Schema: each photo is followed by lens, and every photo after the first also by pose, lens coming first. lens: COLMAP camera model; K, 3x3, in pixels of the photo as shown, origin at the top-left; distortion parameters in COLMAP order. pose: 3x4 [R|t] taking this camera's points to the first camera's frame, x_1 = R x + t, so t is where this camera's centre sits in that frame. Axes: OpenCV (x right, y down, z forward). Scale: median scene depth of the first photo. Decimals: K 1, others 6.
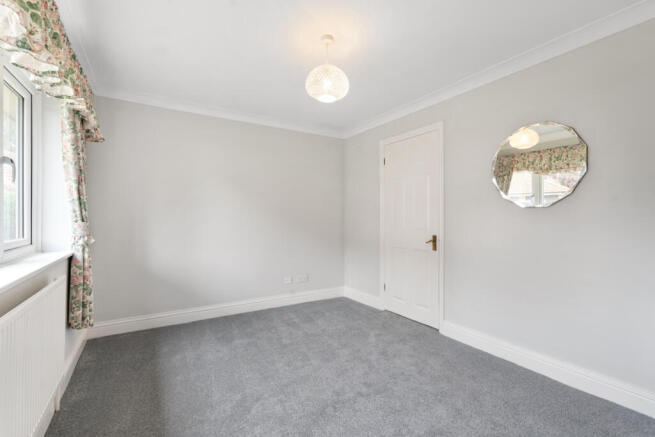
lens RADIAL K [[293.4, 0, 327.3], [0, 293.4, 215.3], [0, 0, 1]] dist [-0.002929, -0.000165]
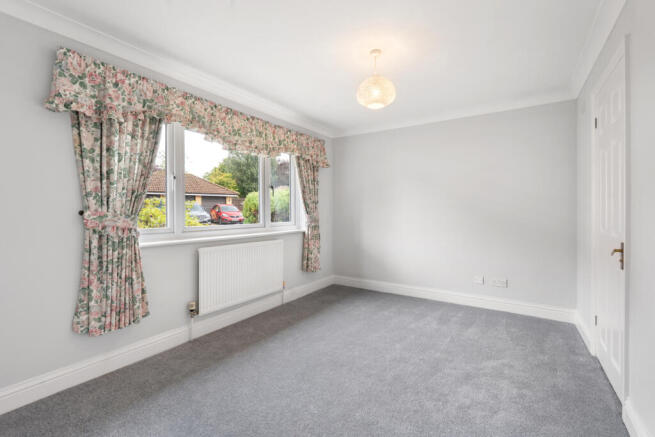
lens RADIAL K [[293.3, 0, 327.1], [0, 293.3, 207.3], [0, 0, 1]] dist [-0.001058, -0.000049]
pose [[0.409320, -0.014760, -0.912271, 0.683169], [0.010245, 0.999880, -0.011581, 0.000840], [0.912333, -0.004606, 0.409422, 0.261092]]
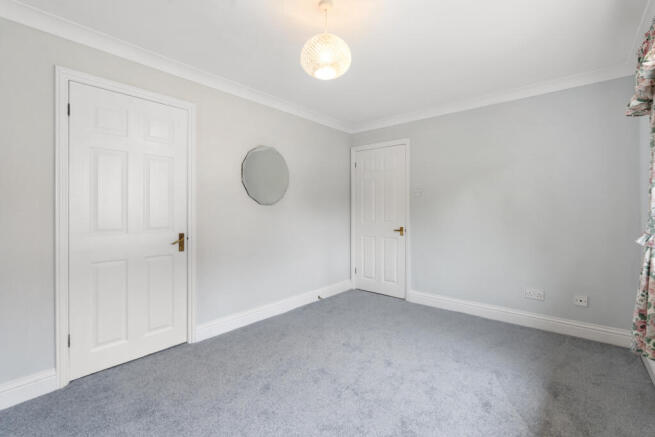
lens RADIAL K [[293.4, 0, 327.3], [0, 293.4, 215.3], [0, 0, 1]] dist [-0.002929, -0.000165]
pose [[-0.288858, -0.020699, 0.957148, -0.591237], [-0.001878, 0.999777, 0.021055, -0.002964], [-0.957370, 0.004284, -0.288832, 0.892063]]
